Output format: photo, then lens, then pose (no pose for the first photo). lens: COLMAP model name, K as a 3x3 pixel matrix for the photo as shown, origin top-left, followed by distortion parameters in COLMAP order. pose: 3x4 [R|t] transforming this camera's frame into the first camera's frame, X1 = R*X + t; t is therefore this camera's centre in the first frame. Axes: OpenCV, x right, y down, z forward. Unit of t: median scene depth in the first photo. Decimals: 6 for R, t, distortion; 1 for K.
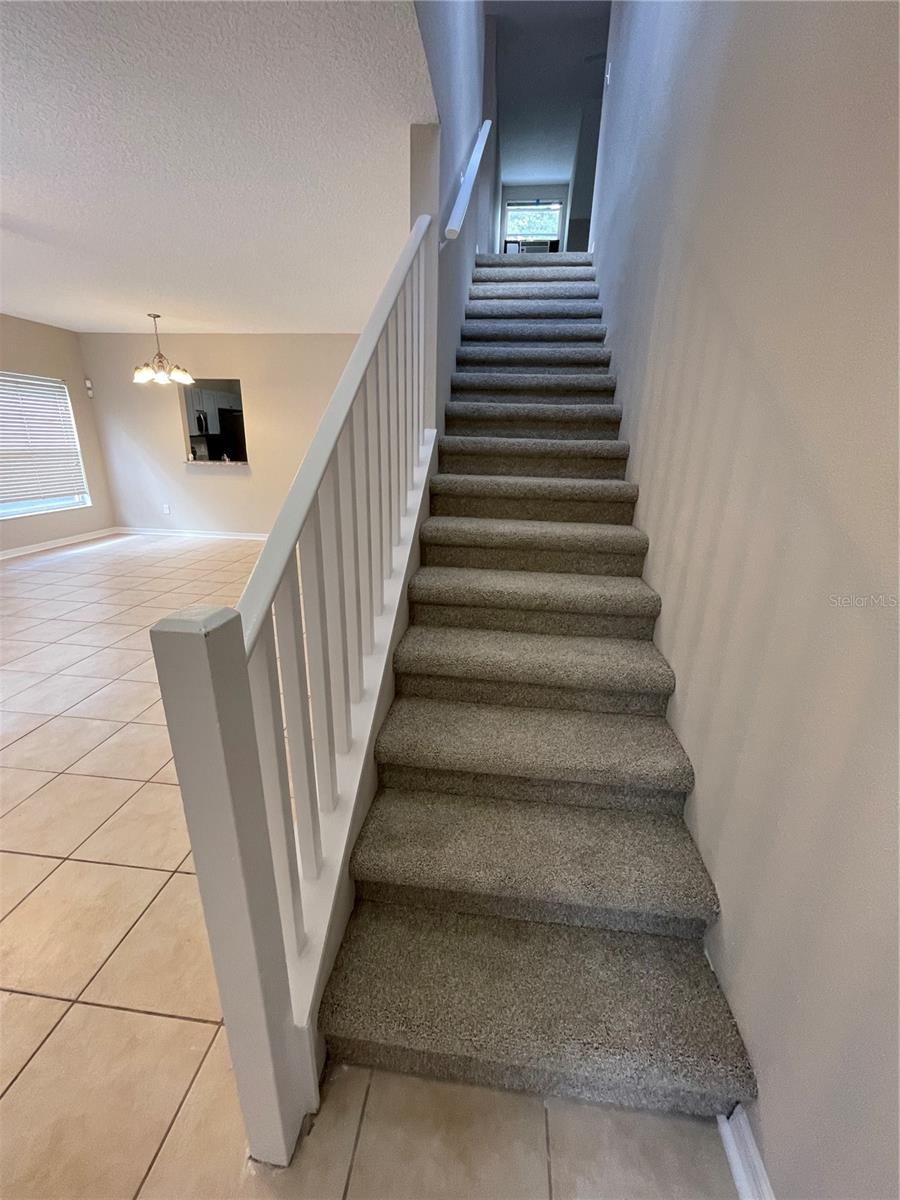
lens RADIAL K [[486.3, 0, 448.9], [0, 486.3, 600.3], [0, 0, 1]] dist [-0.002492, -0.000573]
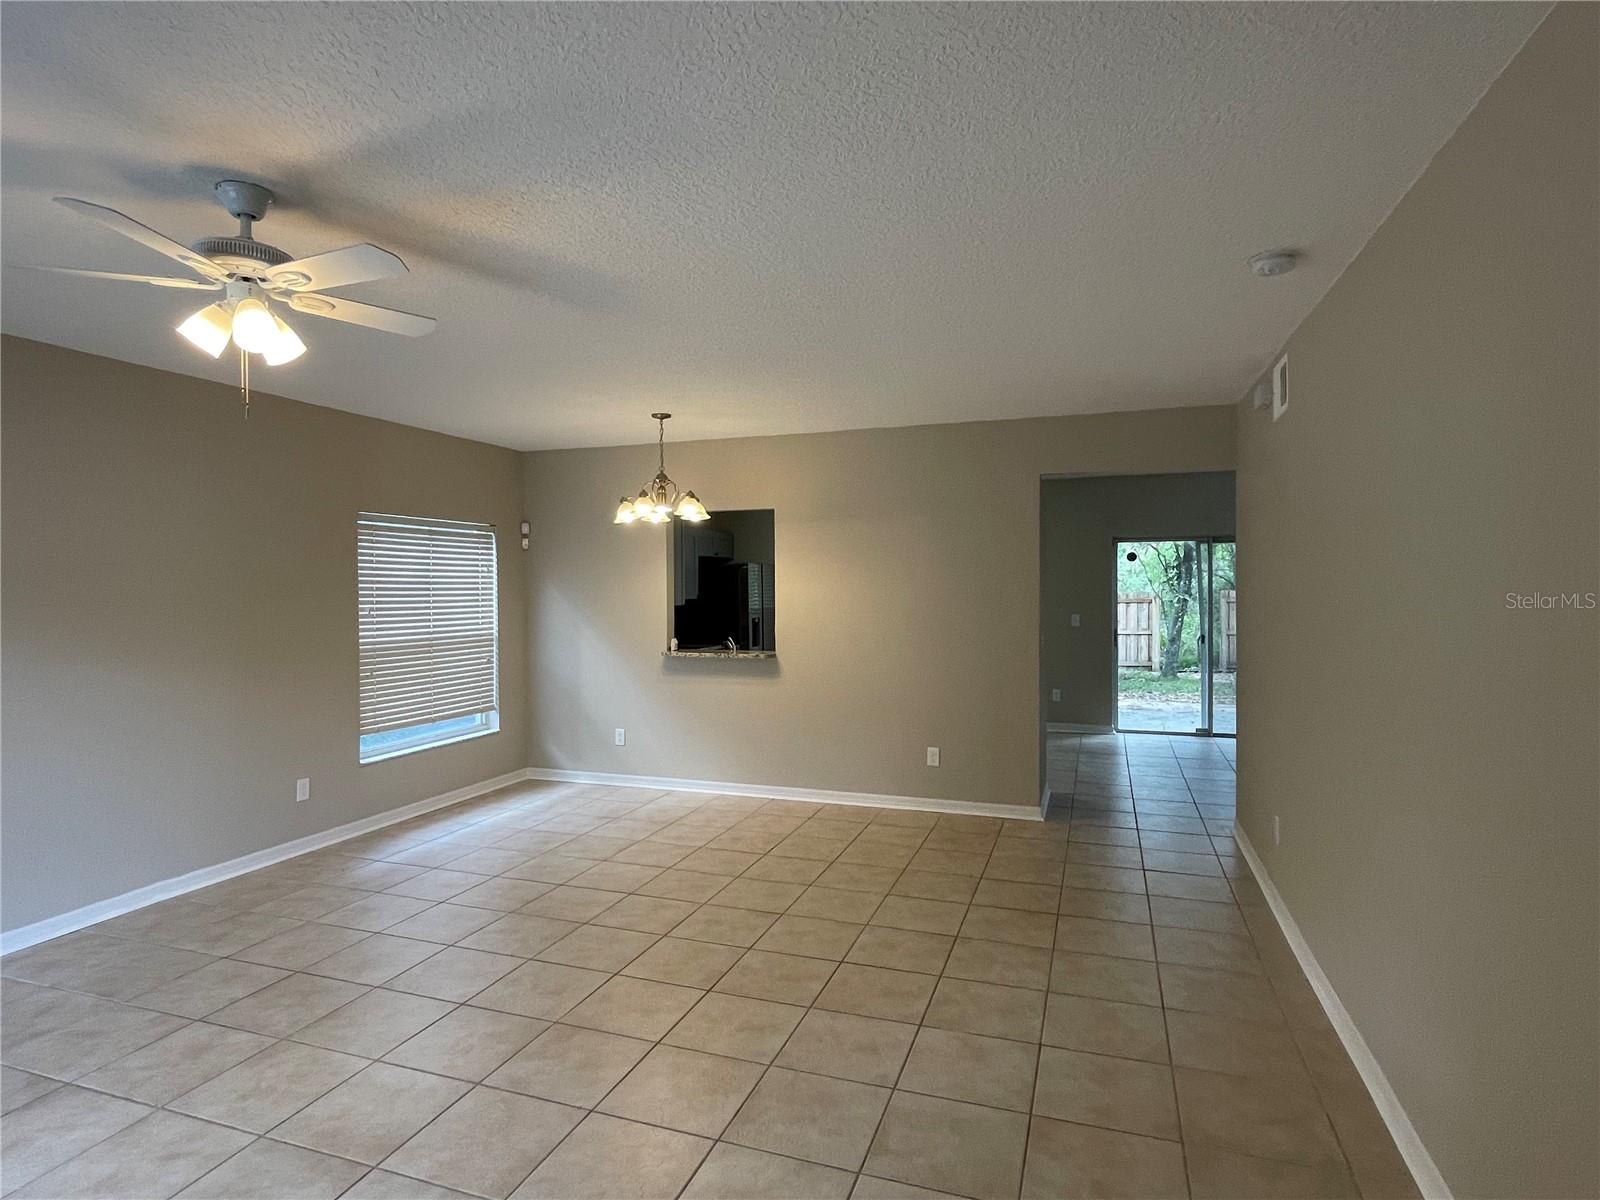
lens RADIAL K [[873.4, 0, 798.4], [0, 873.4, 603.6], [0, 0, 1]] dist [0.005706, 0.001200]
pose [[0.974467, -0.025928, -0.223029, -0.182428], [-0.042376, 0.954221, -0.296085, -0.054988], [0.220496, 0.297976, 0.928758, 0.105479]]
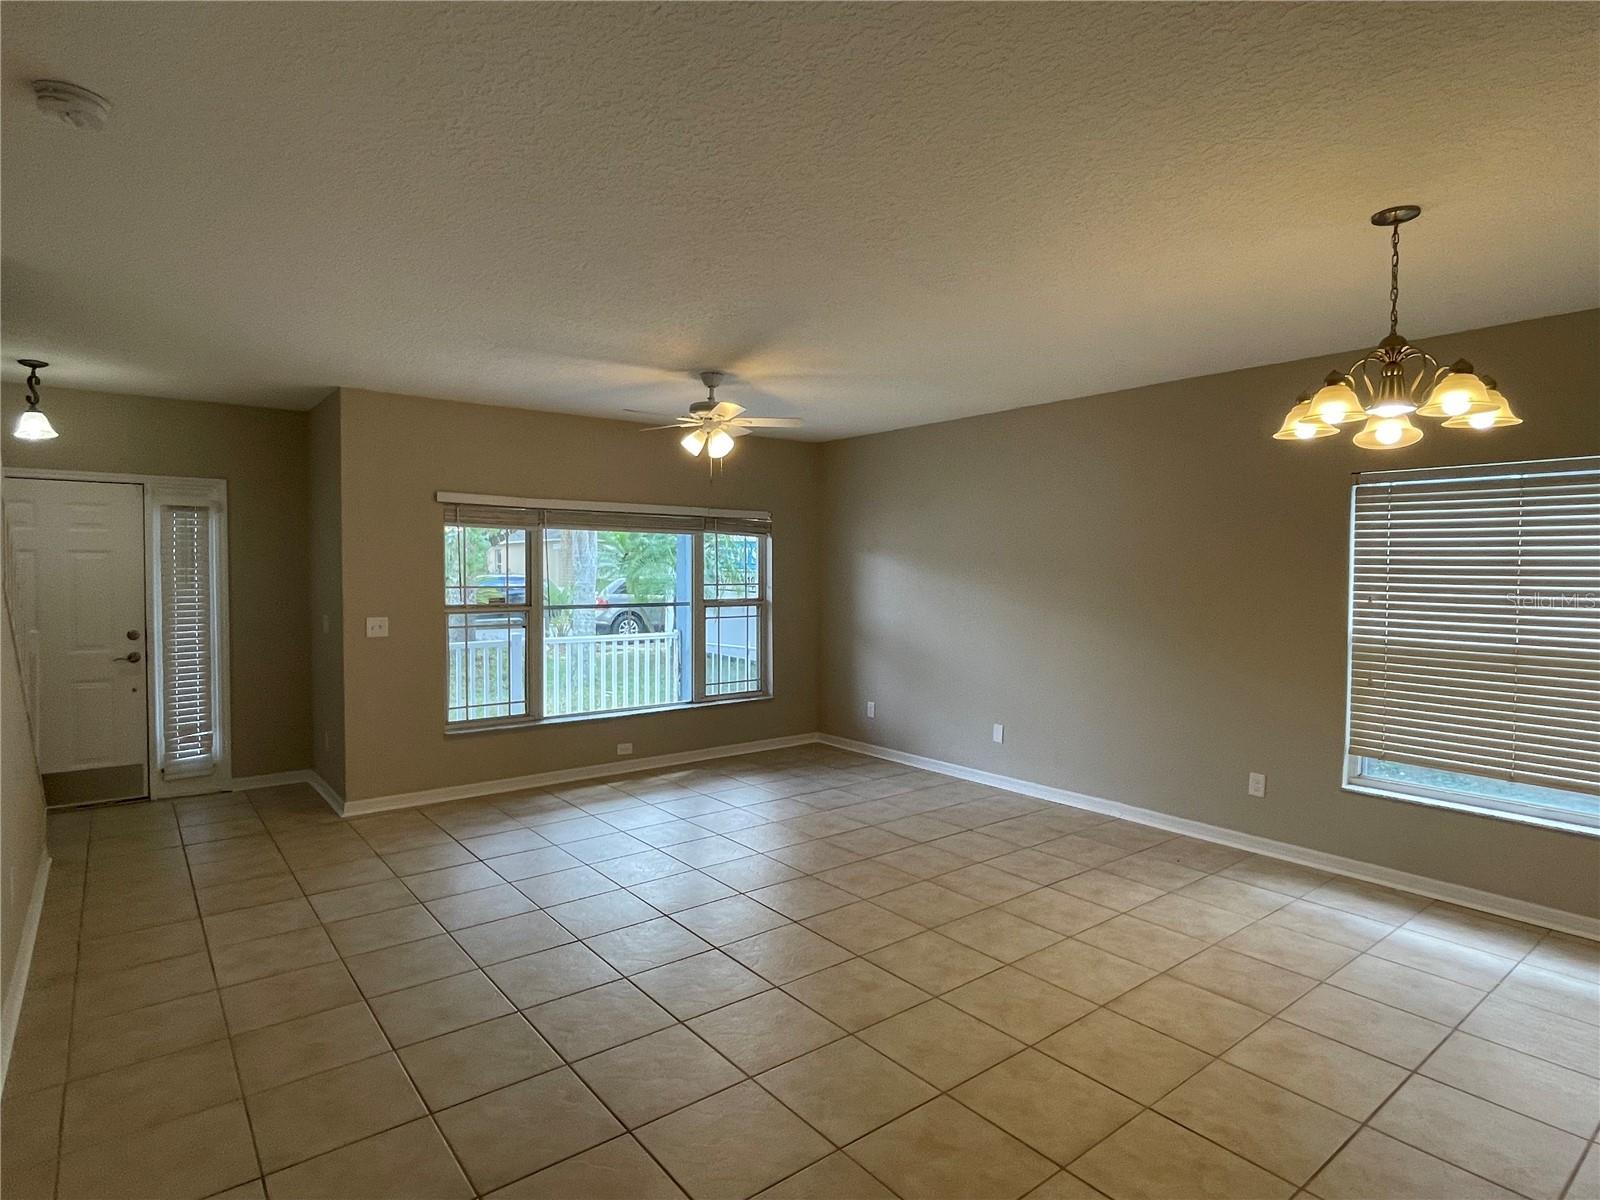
lens RADIAL K [[873.4, 0, 795.9], [0, 873.4, 603.1], [0, 0, 1]] dist [0.005706, 0.001200]
pose [[-0.712042, 0.003386, -0.702129, -0.003421], [-0.243046, 0.936979, 0.250996, -0.343773], [0.658730, 0.349369, -0.666345, 0.971398]]
